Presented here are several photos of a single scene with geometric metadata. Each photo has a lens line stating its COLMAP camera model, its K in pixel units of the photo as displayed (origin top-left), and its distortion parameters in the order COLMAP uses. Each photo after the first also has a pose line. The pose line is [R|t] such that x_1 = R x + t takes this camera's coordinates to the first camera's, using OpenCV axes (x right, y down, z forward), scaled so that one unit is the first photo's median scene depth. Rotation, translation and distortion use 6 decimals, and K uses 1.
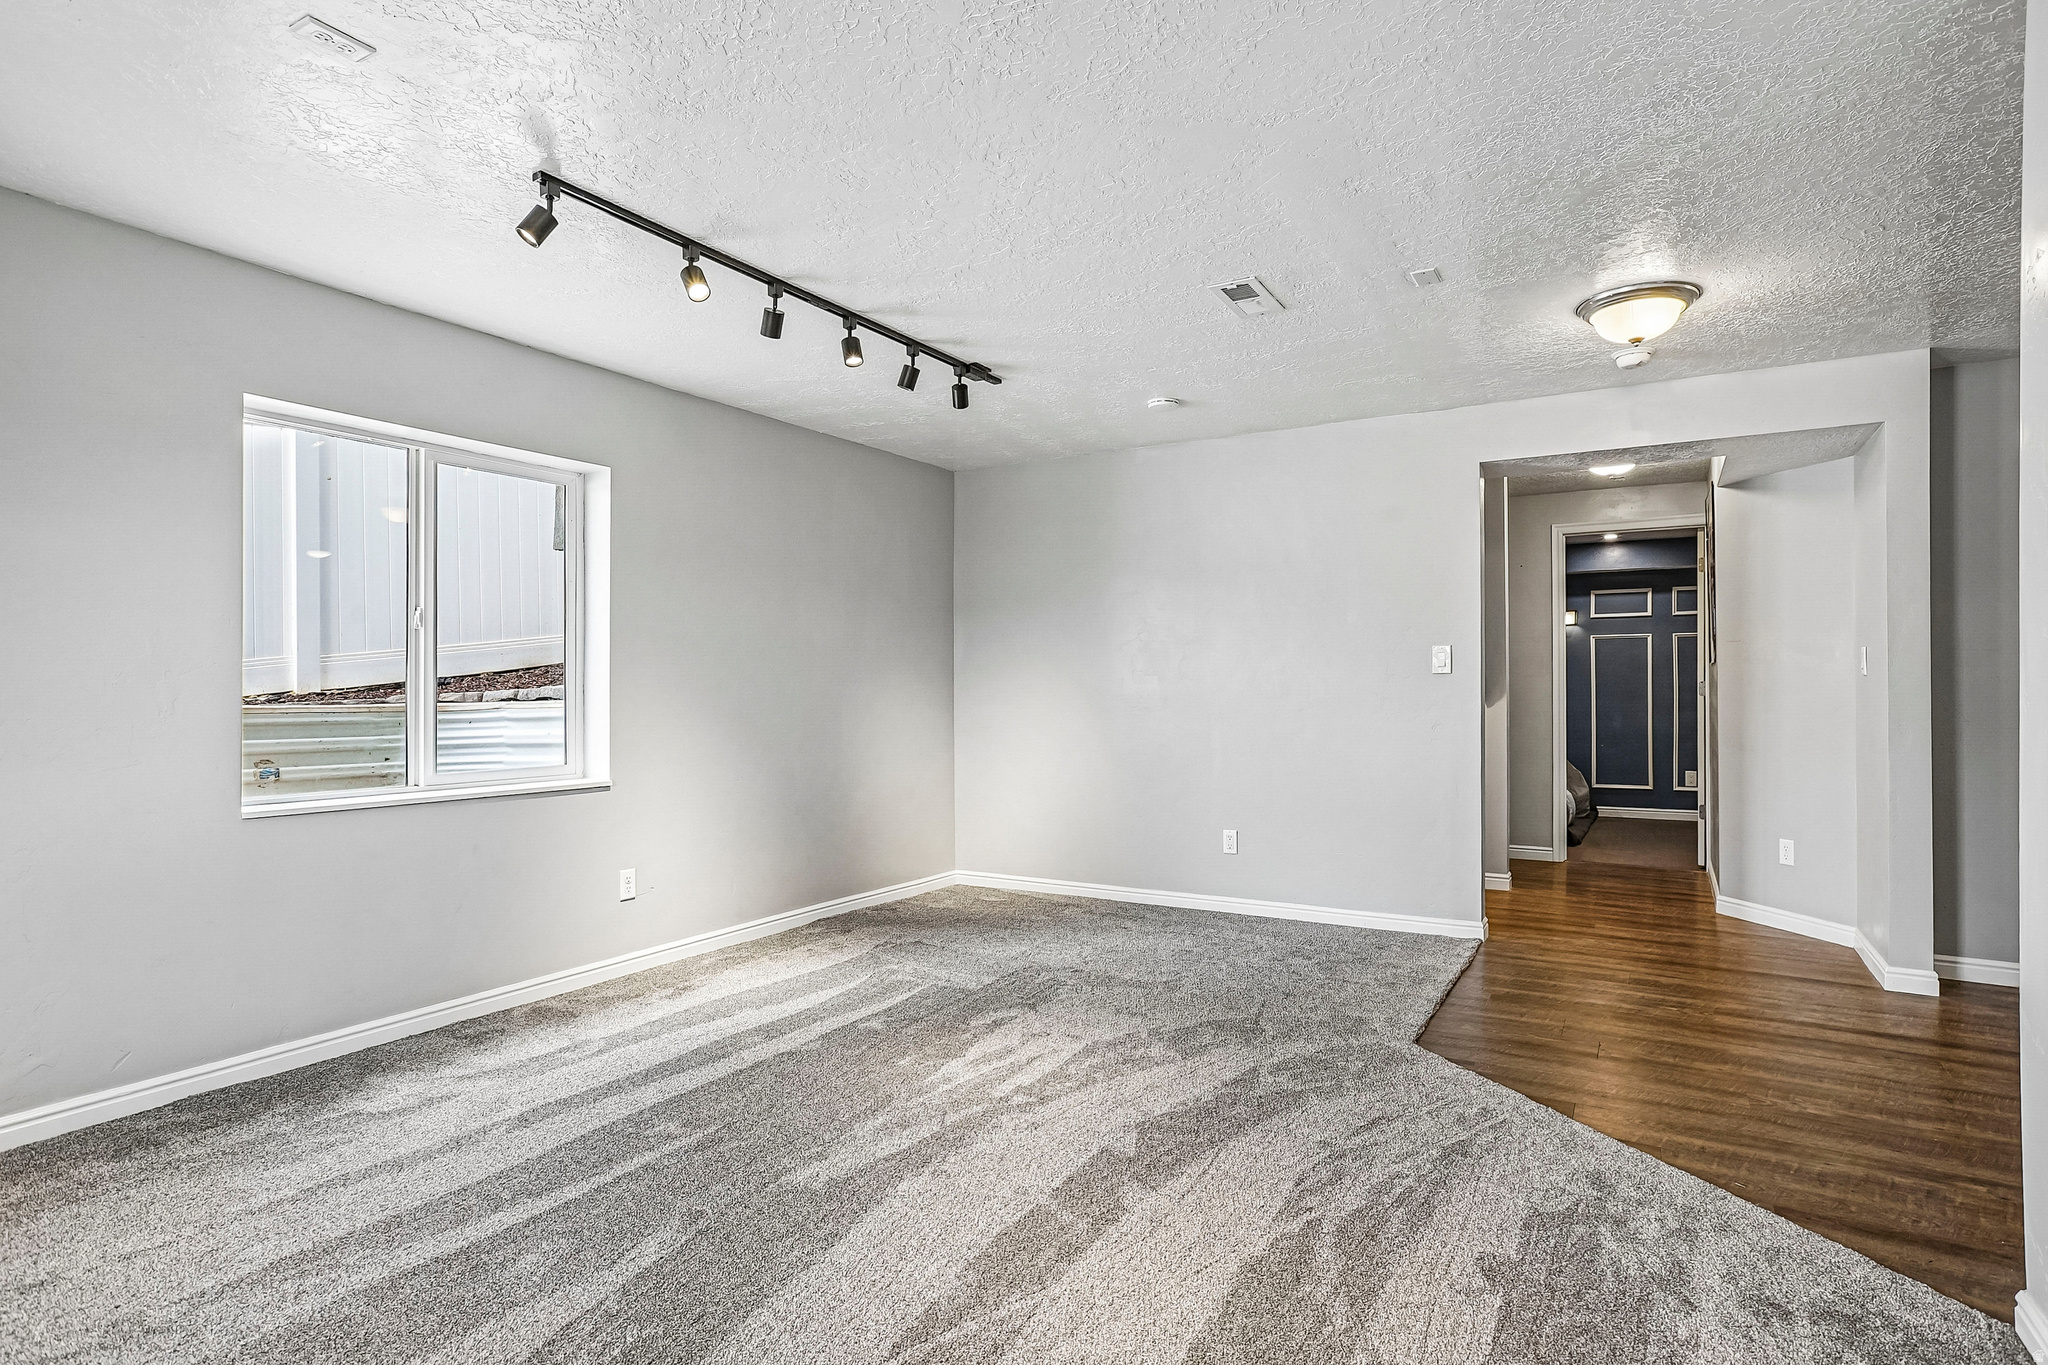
lens RADIAL K [[1035.1, 0, 1029.4], [0, 1035.1, 692.0], [0, 0, 1]] dist [-0.009706, 0.000415]
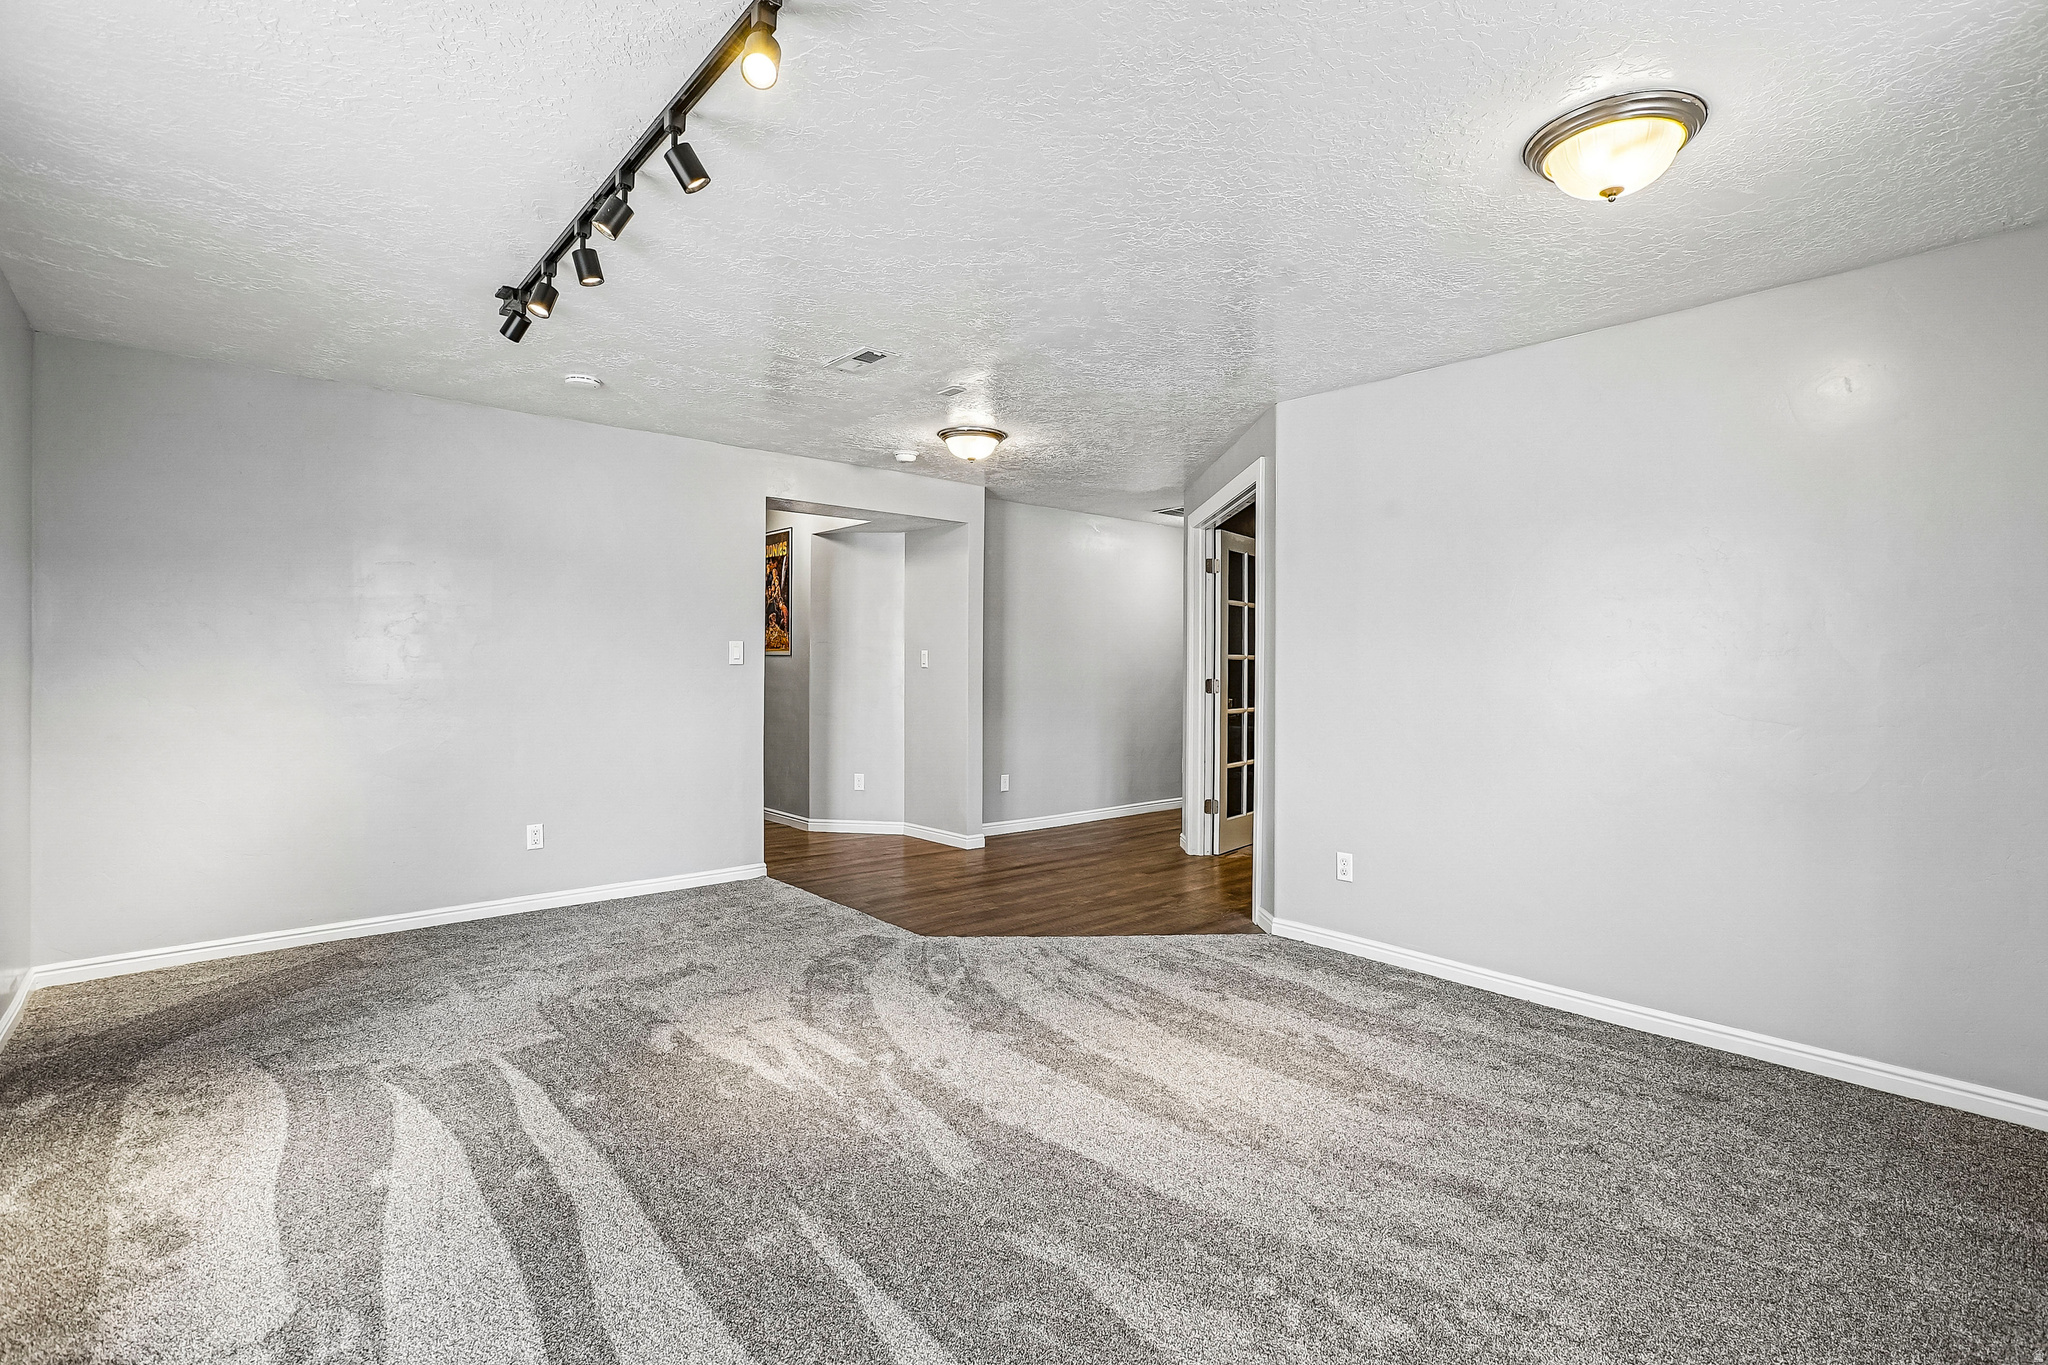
lens RADIAL K [[956.6, 0, 1031.7], [0, 956.6, 684.9], [0, 0, 1]] dist [-0.023543, 0.014620]
pose [[0.298293, -0.011861, 0.954401, -0.786672], [-0.006840, 0.999871, 0.014564, -0.018329], [-0.954450, -0.010873, 0.298173, 0.463527]]
